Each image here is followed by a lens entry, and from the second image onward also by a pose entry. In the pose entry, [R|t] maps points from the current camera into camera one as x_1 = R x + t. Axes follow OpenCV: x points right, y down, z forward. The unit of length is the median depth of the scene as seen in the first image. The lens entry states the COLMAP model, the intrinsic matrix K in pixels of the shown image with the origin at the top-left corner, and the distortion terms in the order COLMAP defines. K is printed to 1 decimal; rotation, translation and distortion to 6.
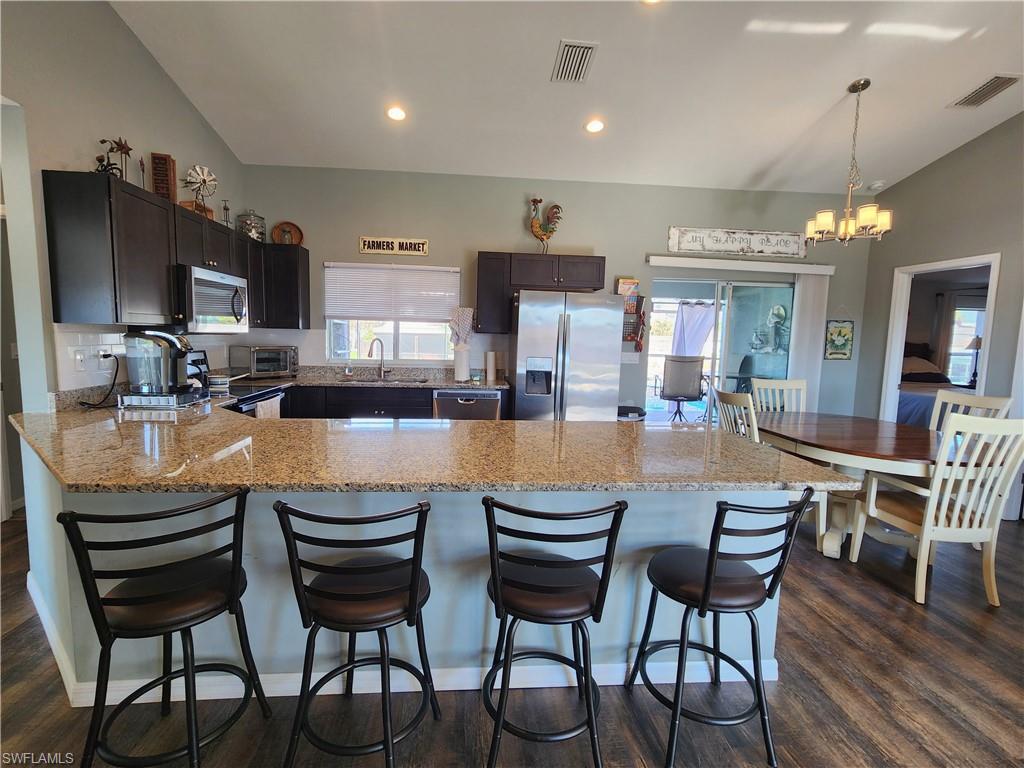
lens RADIAL K [[479.3, 0, 506.6], [0, 479.3, 382.2], [0, 0, 1]] dist [-0.001657, 0.001230]
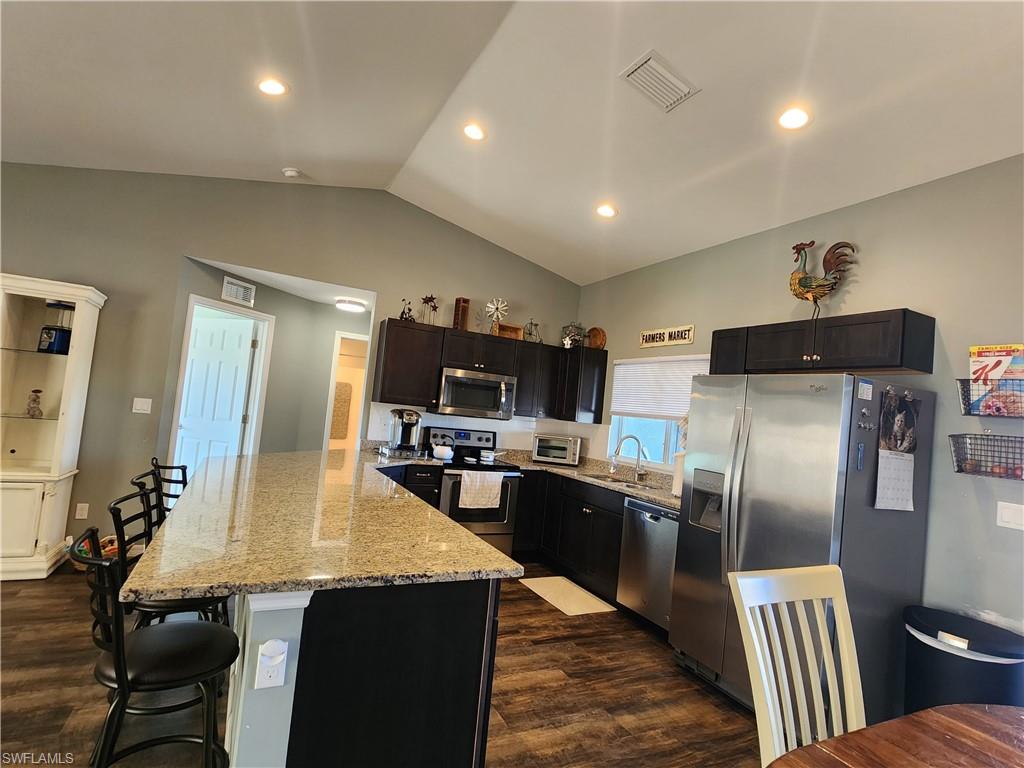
lens RADIAL K [[515.9, 0, 506.3], [0, 515.9, 384.1], [0, 0, 1]] dist [-0.000879, -0.000117]
pose [[0.369532, -0.035600, -0.928536, 0.621188], [-0.181364, 0.977284, -0.109647, -0.039250], [0.911347, 0.208921, 0.354682, 0.443429]]
